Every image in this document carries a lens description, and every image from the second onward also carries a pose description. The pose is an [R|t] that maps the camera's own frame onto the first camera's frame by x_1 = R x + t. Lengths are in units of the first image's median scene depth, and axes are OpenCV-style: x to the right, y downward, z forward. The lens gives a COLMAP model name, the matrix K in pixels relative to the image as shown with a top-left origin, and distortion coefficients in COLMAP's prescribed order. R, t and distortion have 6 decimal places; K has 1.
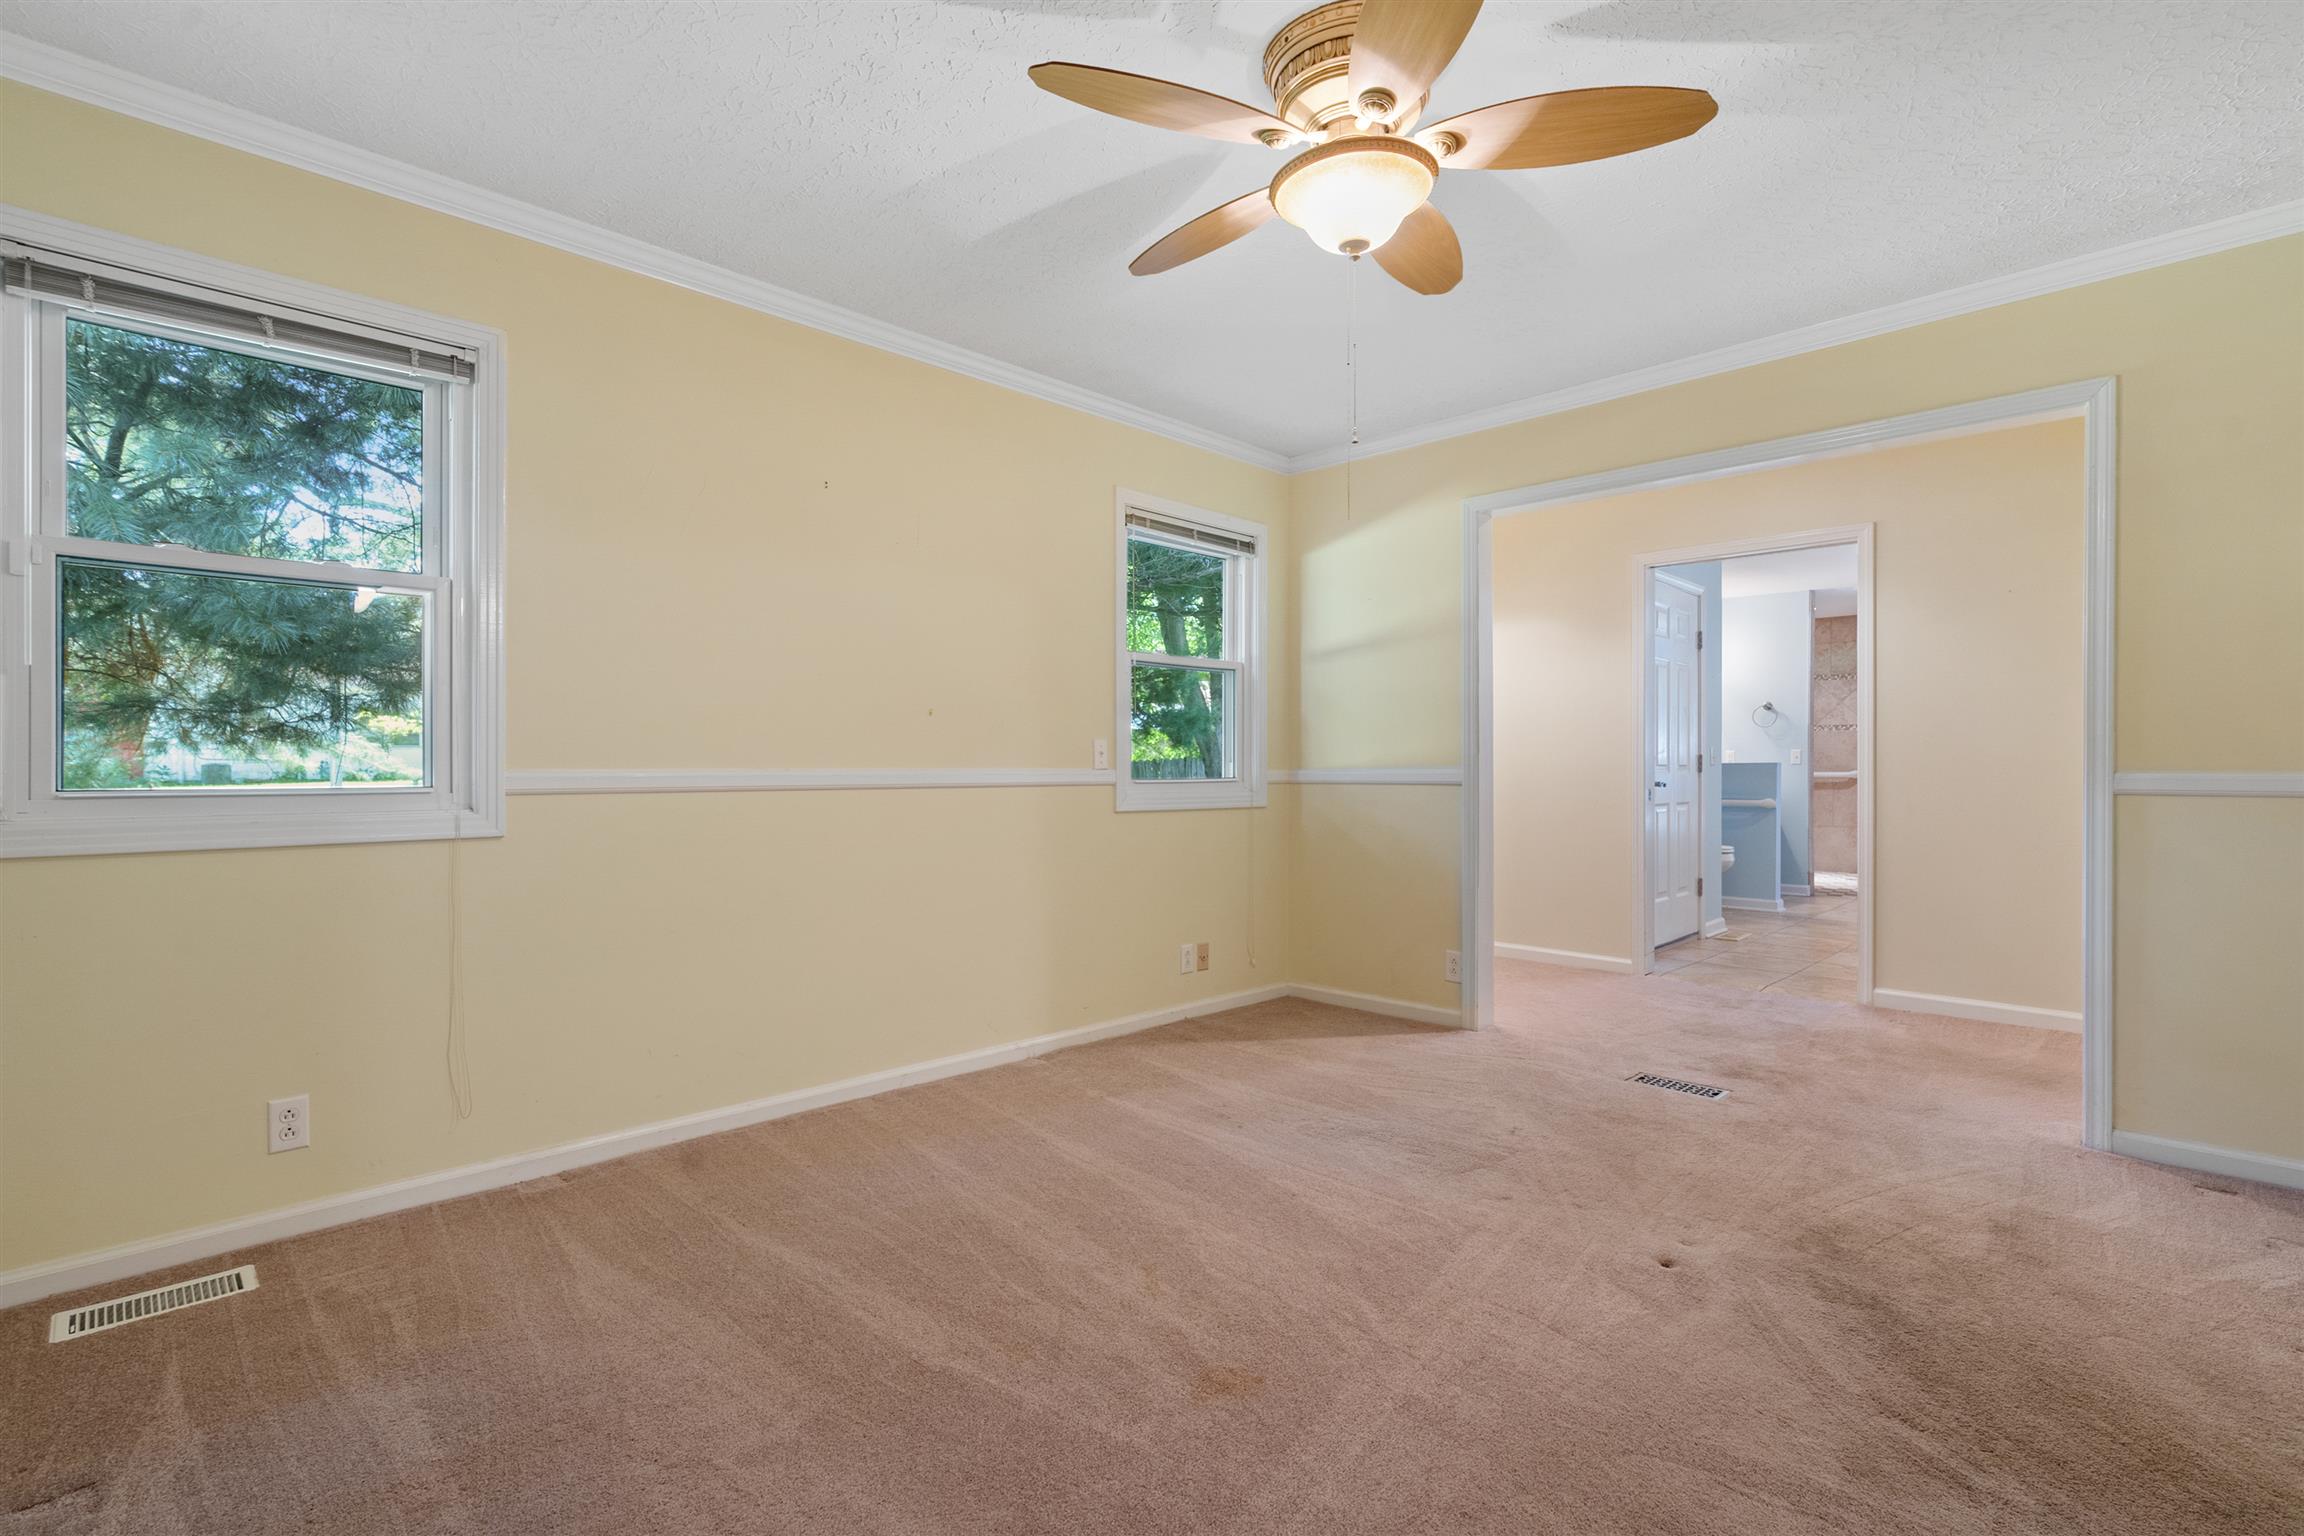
lens RADIAL K [[1051.3, 0, 1152.0], [0, 1051.3, 768.0], [0, 0, 1]] dist [-0.001258, -0.000250]
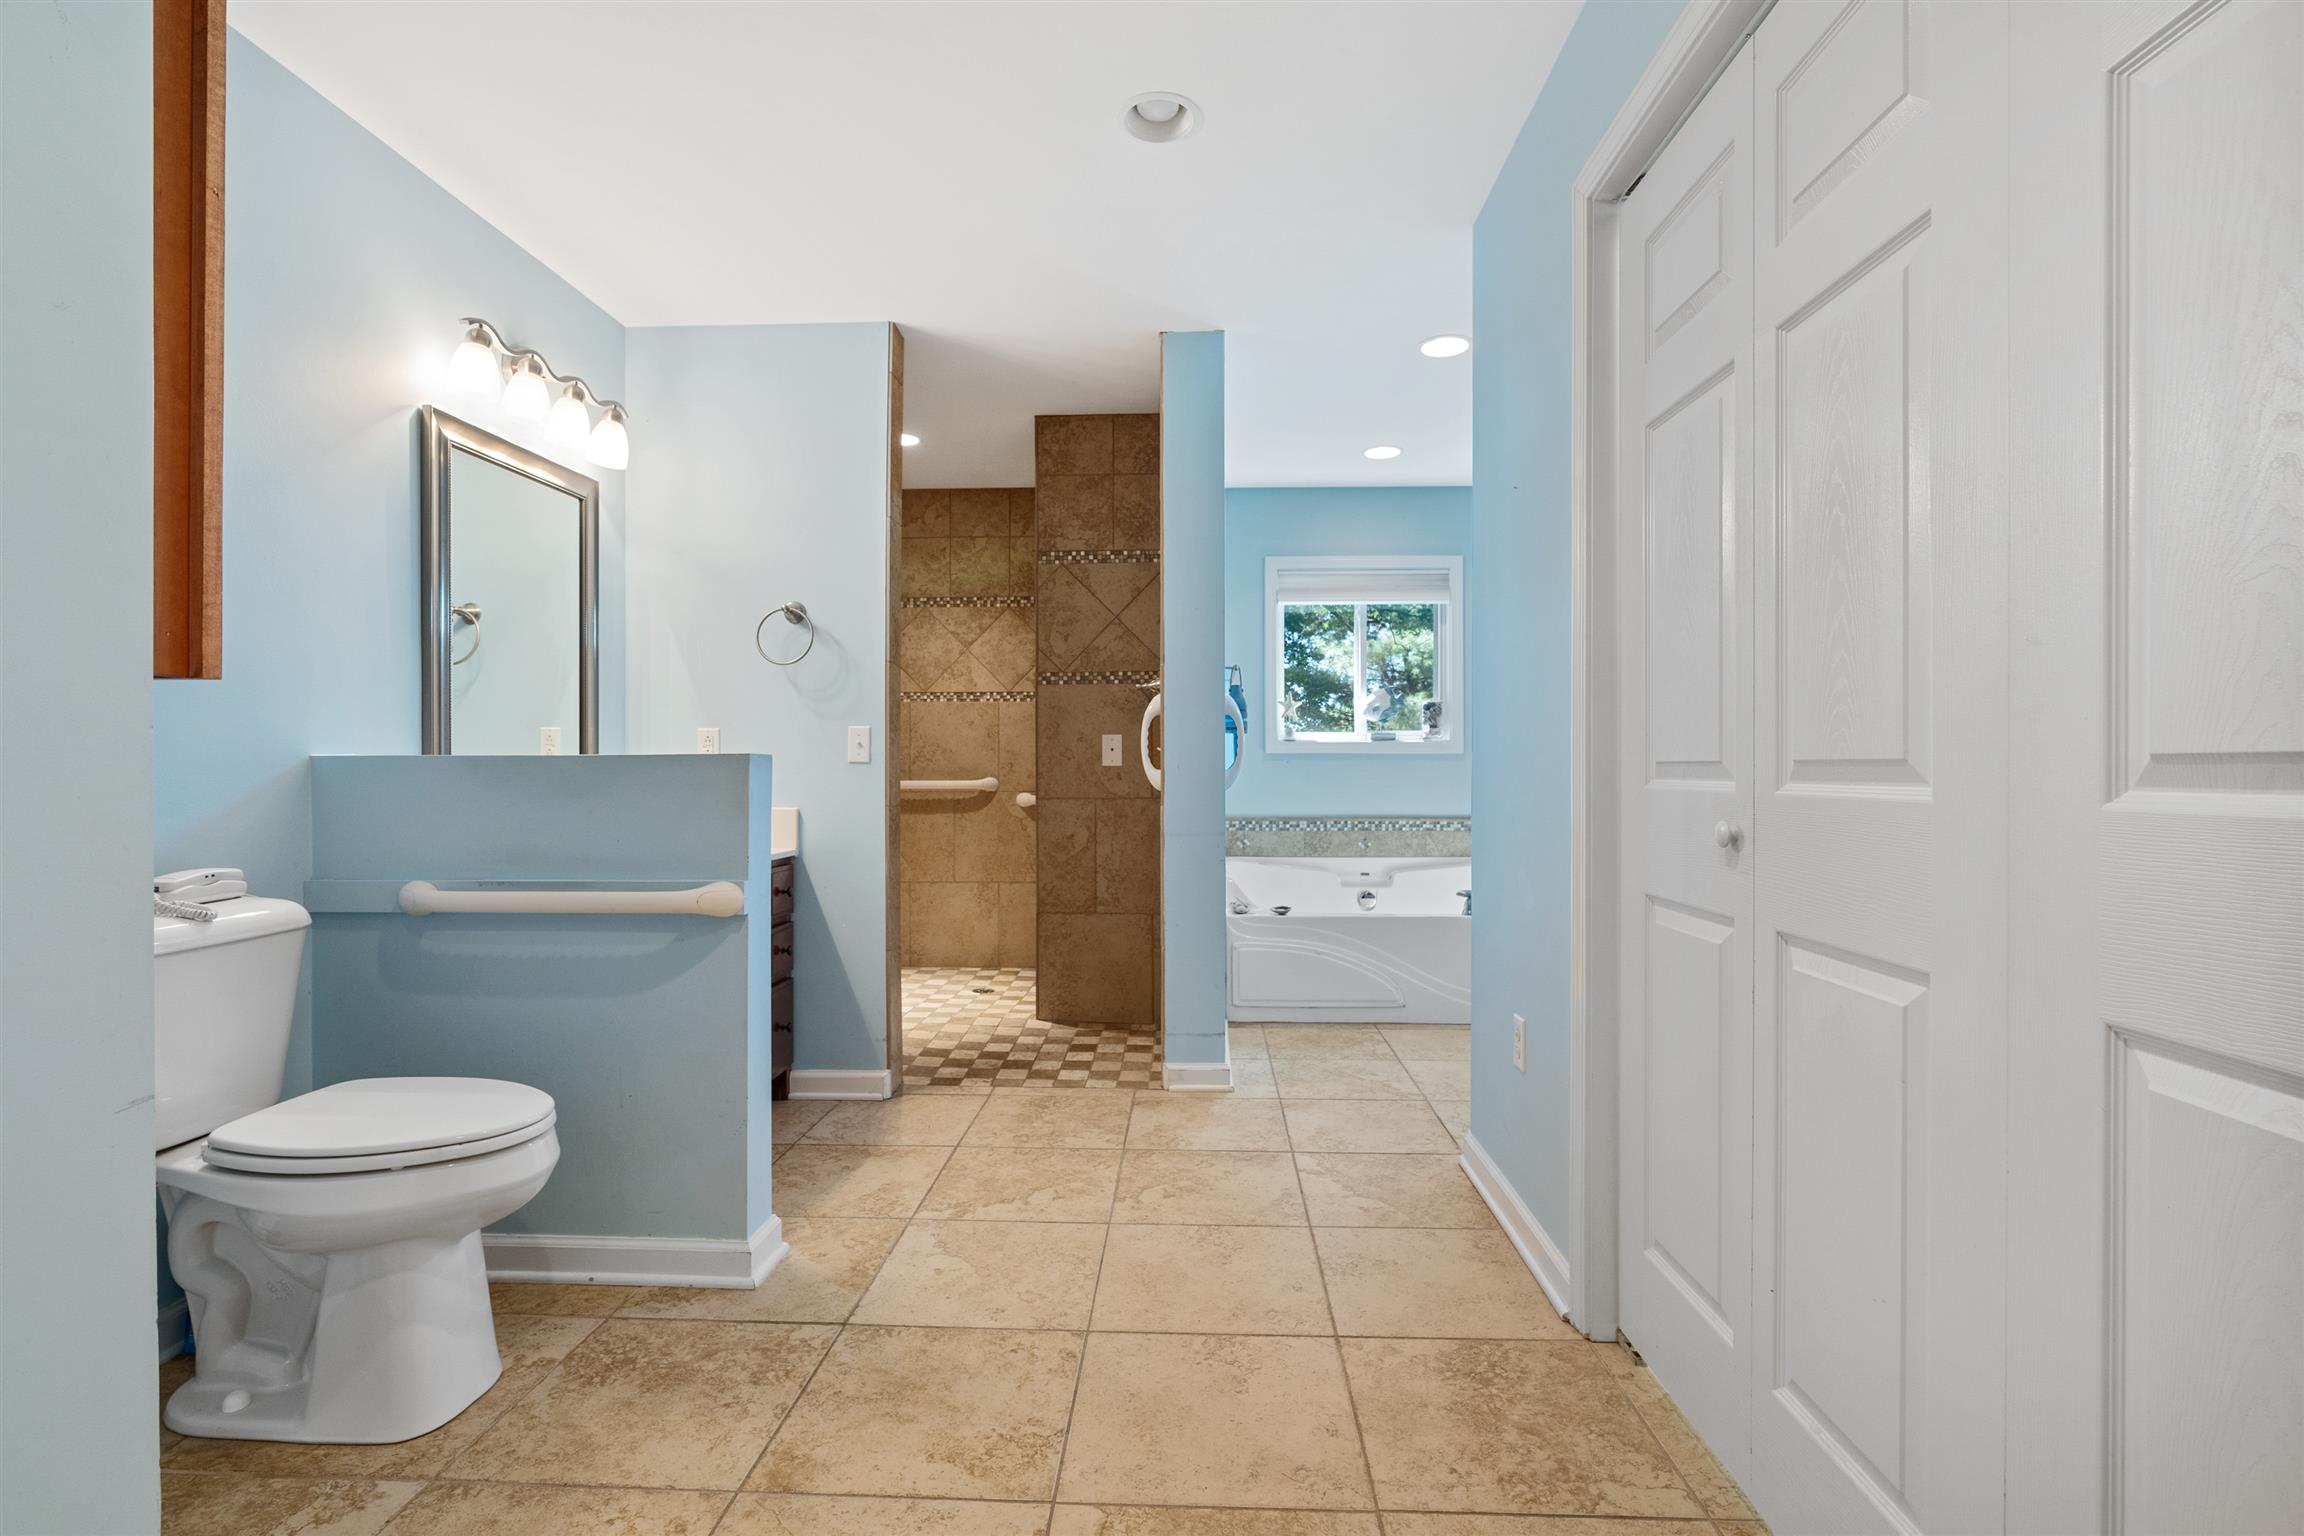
lens RADIAL K [[1051.3, 0, 1152.0], [0, 1051.3, 768.0], [0, 0, 1]] dist [-0.001258, -0.000250]
pose [[0.738951, 0.006756, 0.673725, 0.418769], [-0.002491, 0.999970, -0.007296, 0.000847], [-0.673754, 0.003714, 0.738946, 0.619866]]
